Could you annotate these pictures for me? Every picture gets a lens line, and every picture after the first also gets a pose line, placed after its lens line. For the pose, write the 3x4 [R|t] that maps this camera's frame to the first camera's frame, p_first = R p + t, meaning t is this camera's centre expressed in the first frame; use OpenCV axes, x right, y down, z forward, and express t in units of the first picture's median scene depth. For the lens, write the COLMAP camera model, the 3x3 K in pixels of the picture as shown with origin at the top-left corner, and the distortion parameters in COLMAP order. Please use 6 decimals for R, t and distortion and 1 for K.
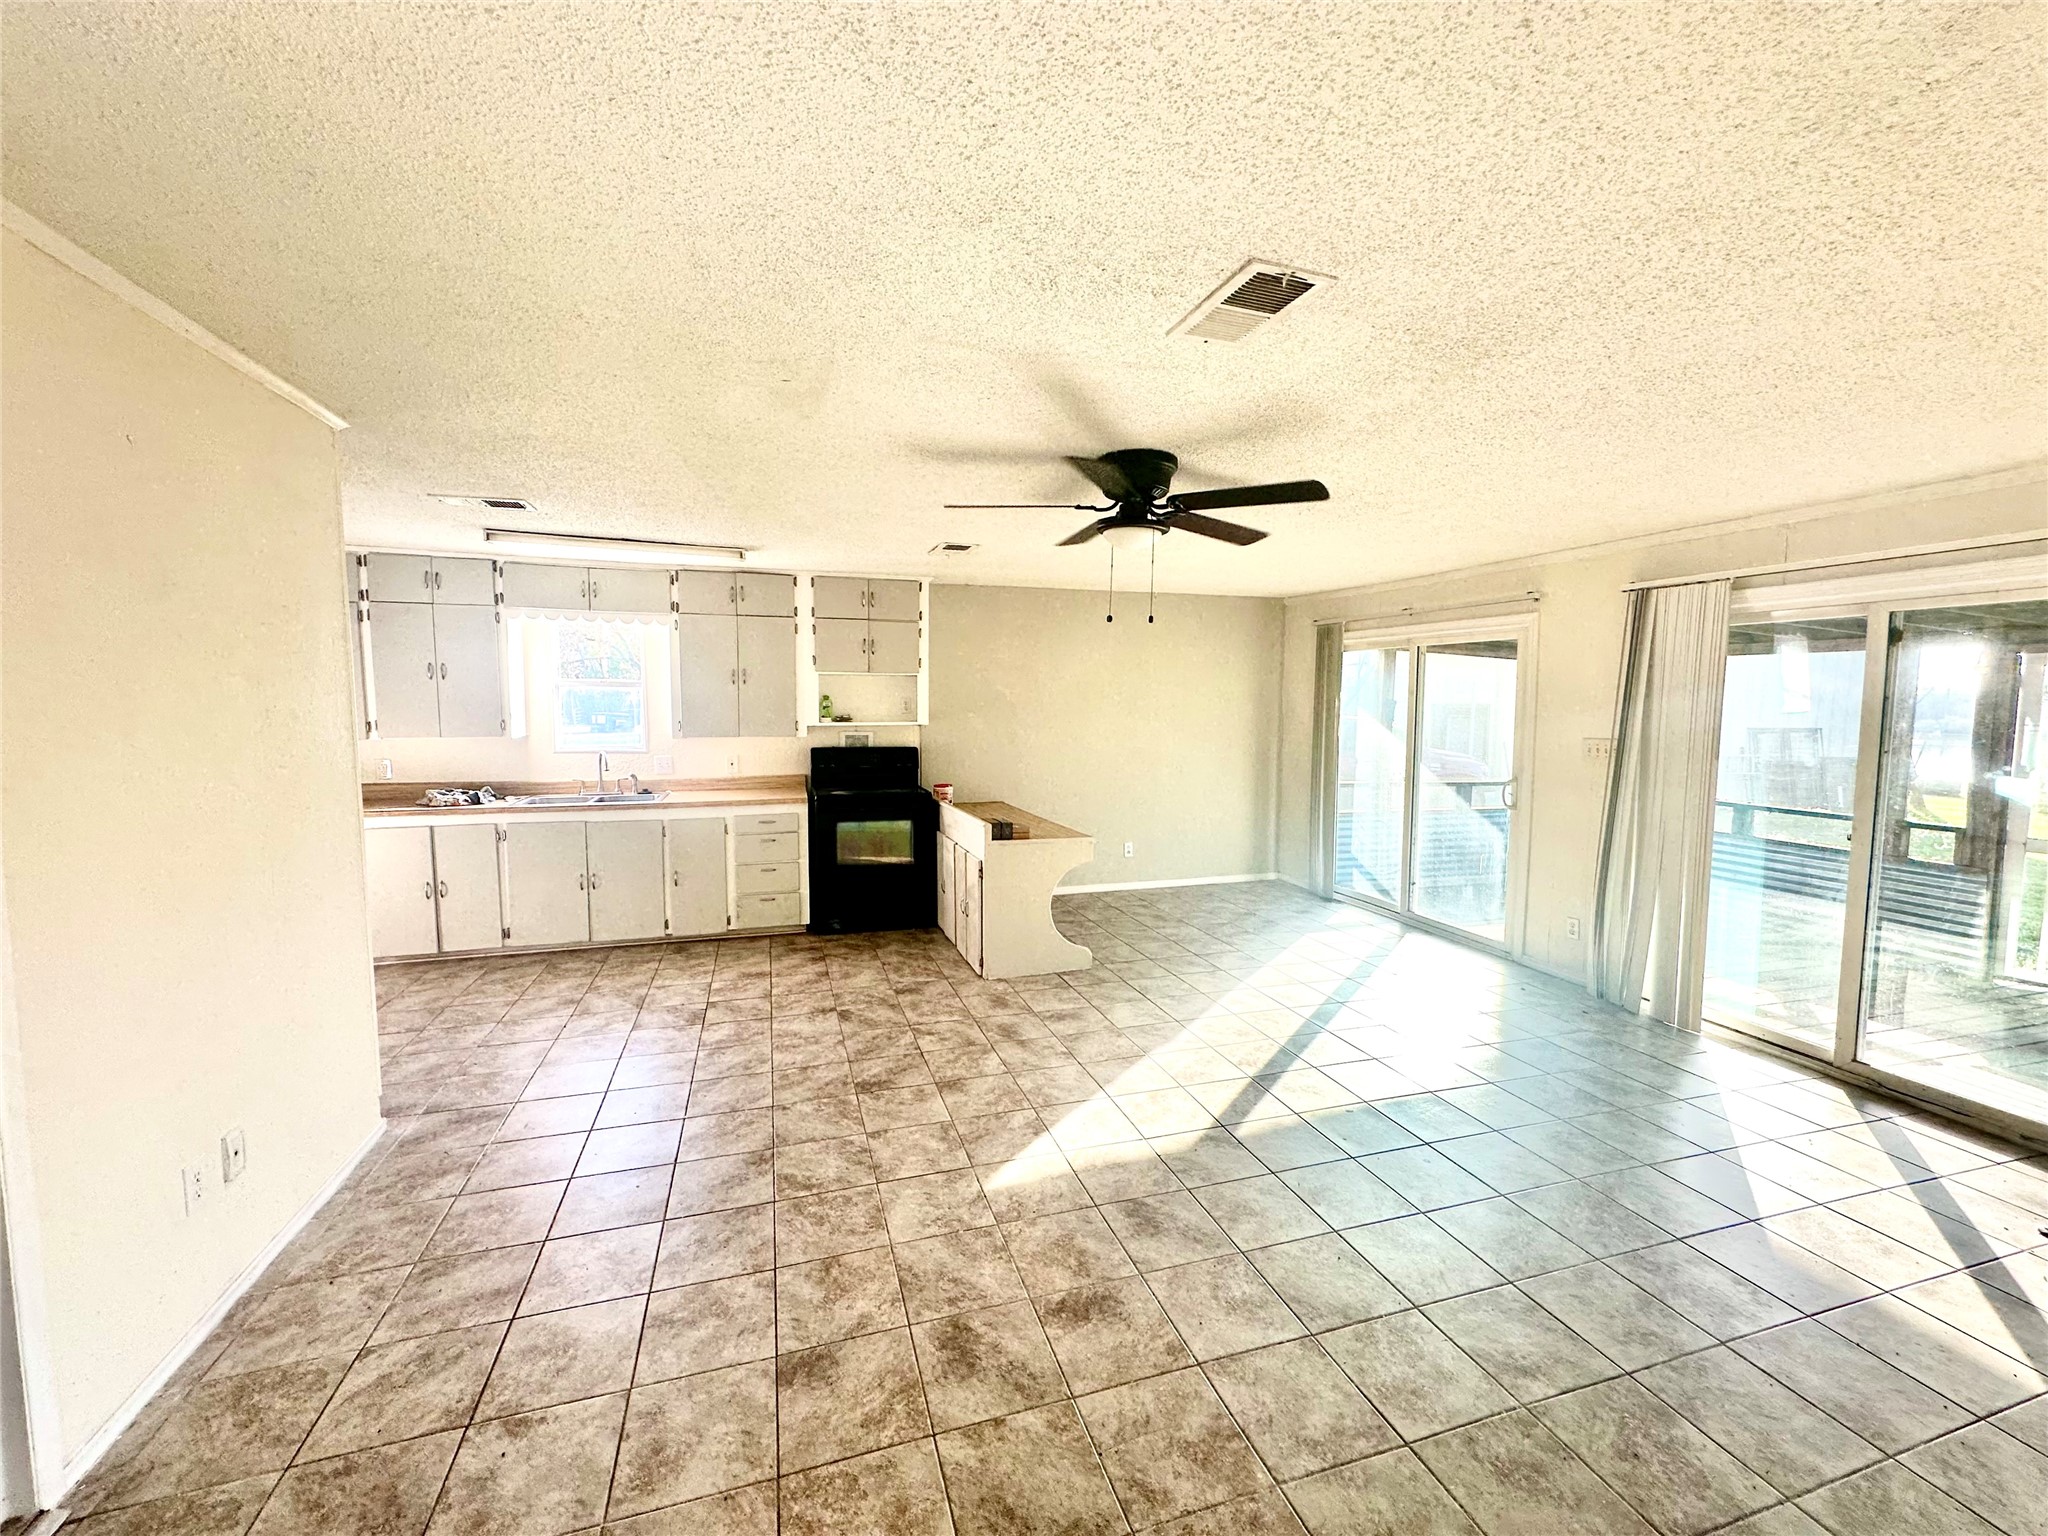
lens RADIAL K [[821.2, 0, 1020.5], [0, 821.2, 771.3], [0, 0, 1]] dist [-0.001508, 0.000950]
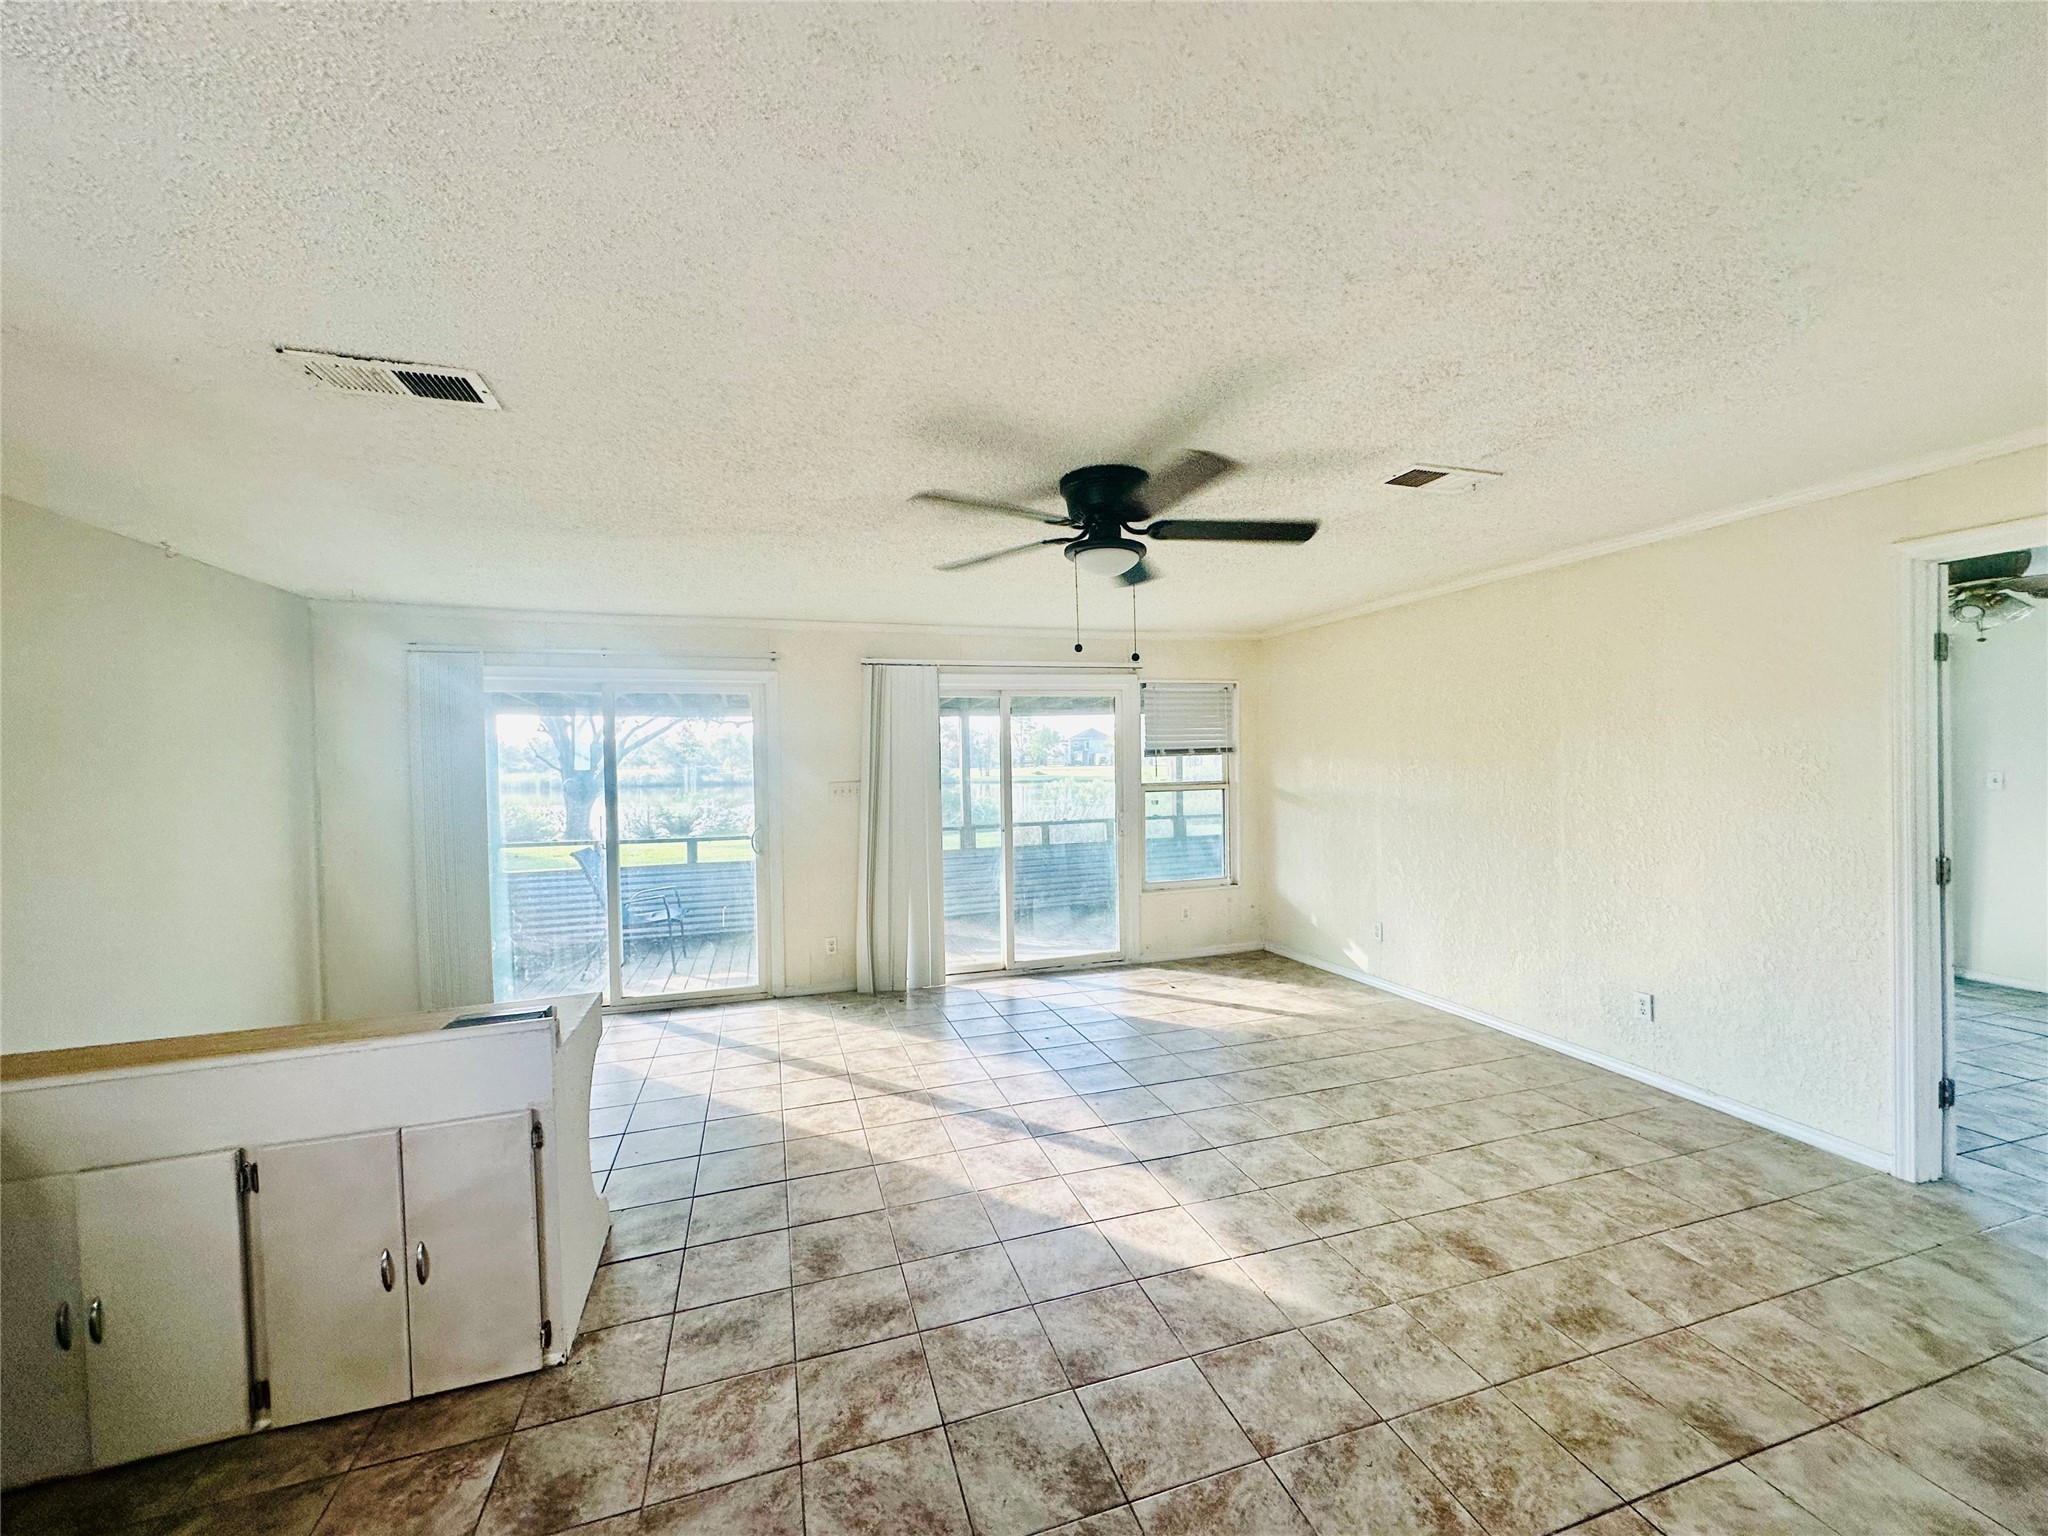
lens RADIAL K [[821.2, 0, 1030.0], [0, 821.2, 764.6], [0, 0, 1]] dist [-0.001508, 0.000950]
pose [[-0.009176, -0.017765, 0.999800, -0.599705], [0.103525, 0.994453, 0.018620, -0.069661], [-0.994585, 0.103675, -0.007286, 0.867888]]
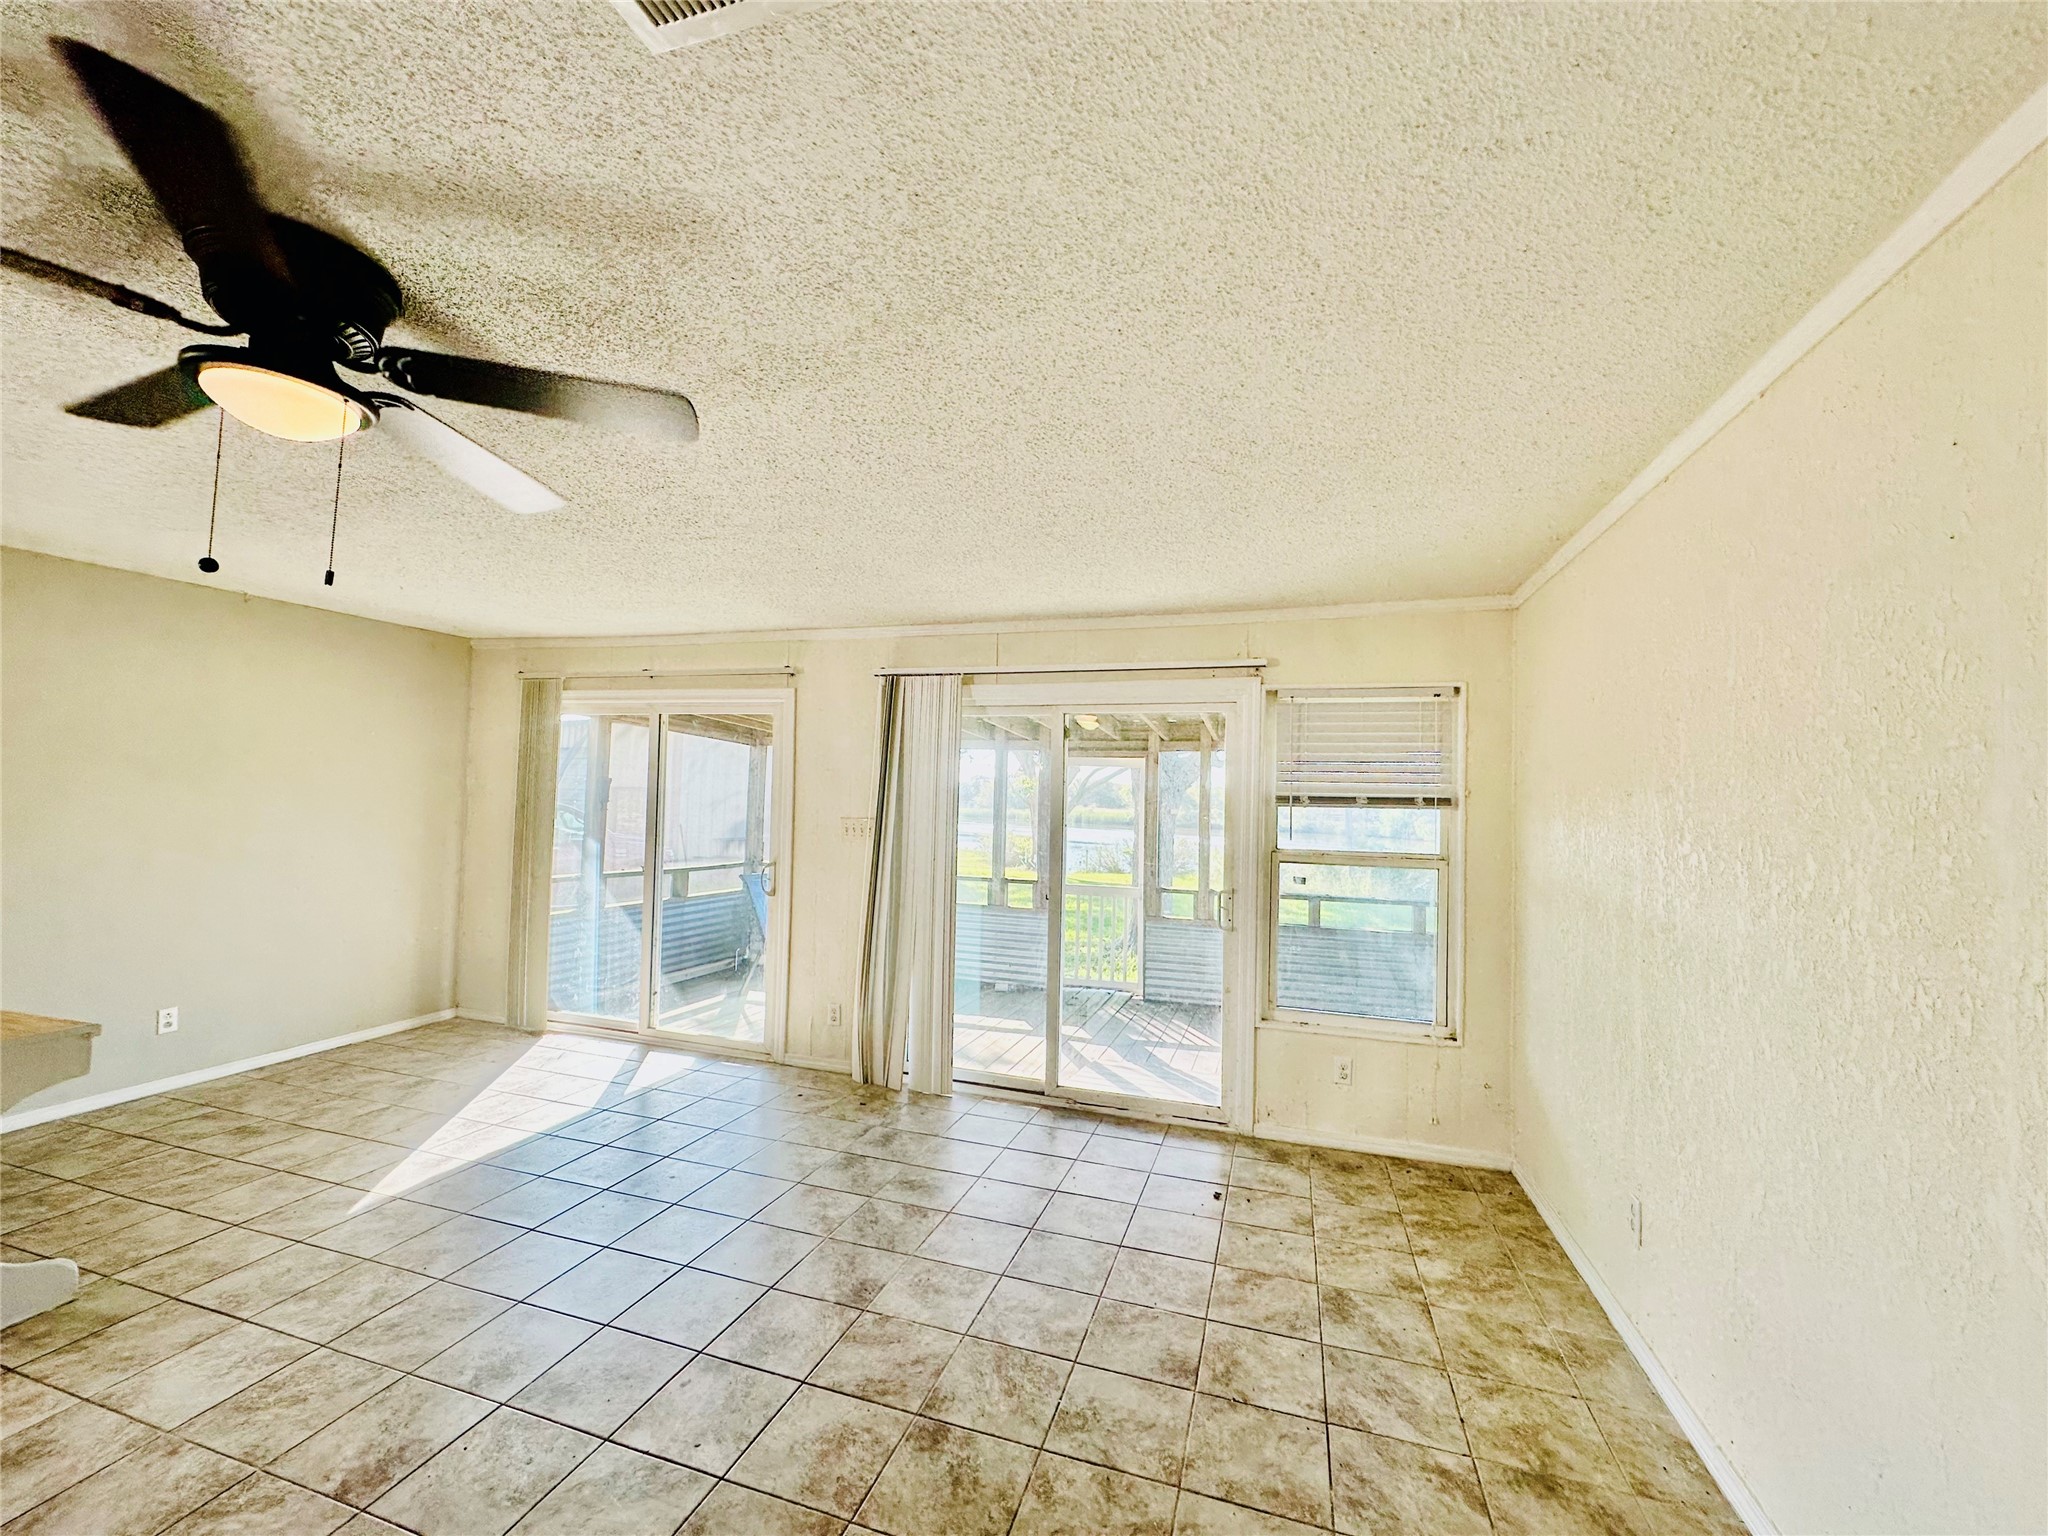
lens RADIAL K [[821.2, 0, 1024.4], [0, 821.2, 772.7], [0, 0, 1]] dist [-0.001508, 0.000950]
pose [[0.575426, 0.035515, 0.817083, 0.001159], [0.047238, 0.995946, -0.076556, -0.010067], [-0.816489, 0.082650, 0.571415, 0.297182]]
